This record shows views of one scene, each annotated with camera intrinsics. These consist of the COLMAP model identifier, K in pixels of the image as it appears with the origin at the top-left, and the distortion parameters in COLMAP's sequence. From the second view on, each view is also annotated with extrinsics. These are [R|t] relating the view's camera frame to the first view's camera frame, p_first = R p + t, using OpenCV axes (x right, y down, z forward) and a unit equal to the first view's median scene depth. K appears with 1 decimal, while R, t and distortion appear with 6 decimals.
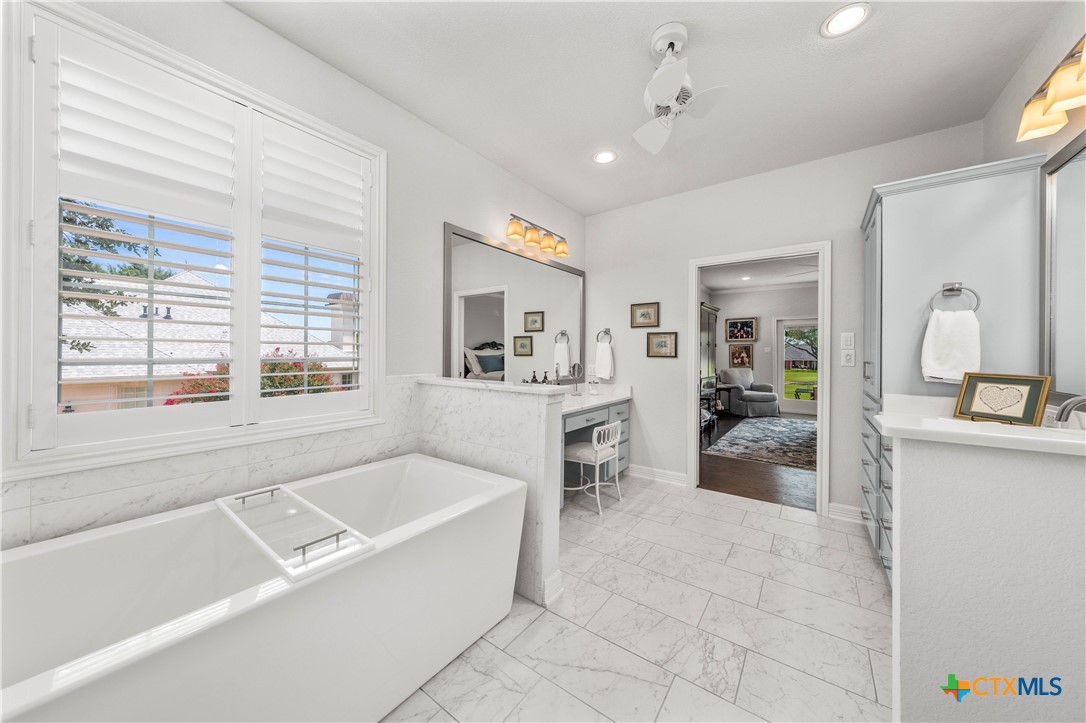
lens RADIAL K [[372.9, 0, 542.0], [0, 372.9, 354.9], [0, 0, 1]] dist [-0.008054, 0.000386]
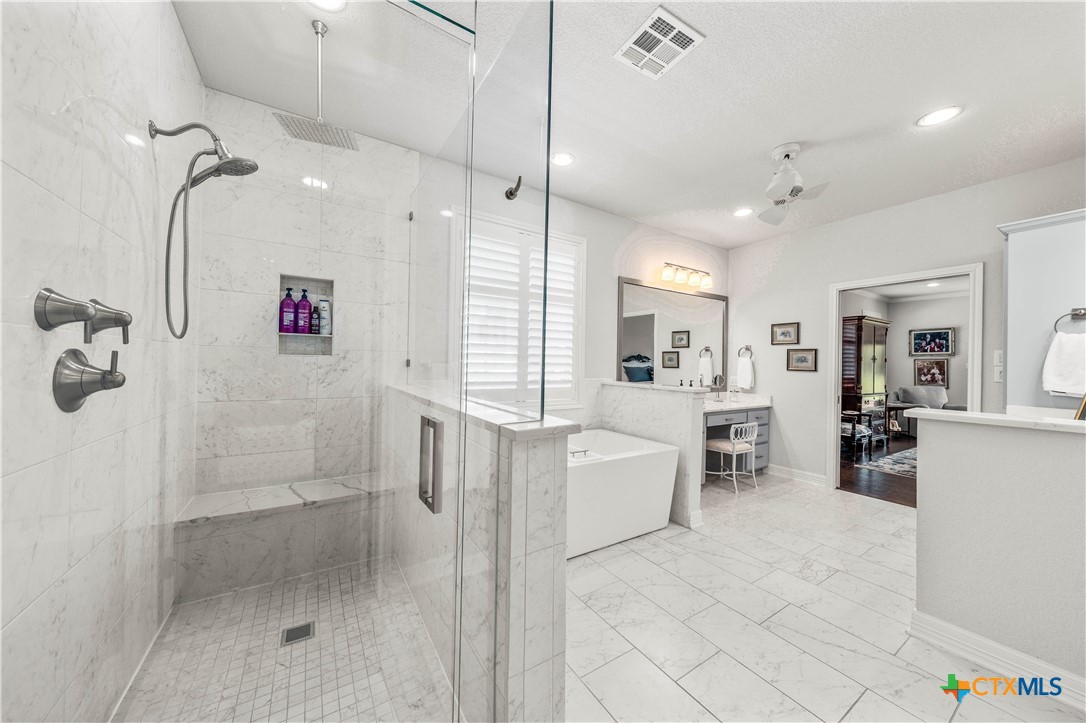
lens RADIAL K [[372.9, 0, 540.0], [0, 372.9, 361.5], [0, 0, 1]] dist [-0.008054, 0.000386]
pose [[0.932288, 0.010047, -0.361577, -0.010983], [-0.014930, 0.999831, -0.010713, 0.001896], [0.361408, 0.015386, 0.932281, -0.333738]]
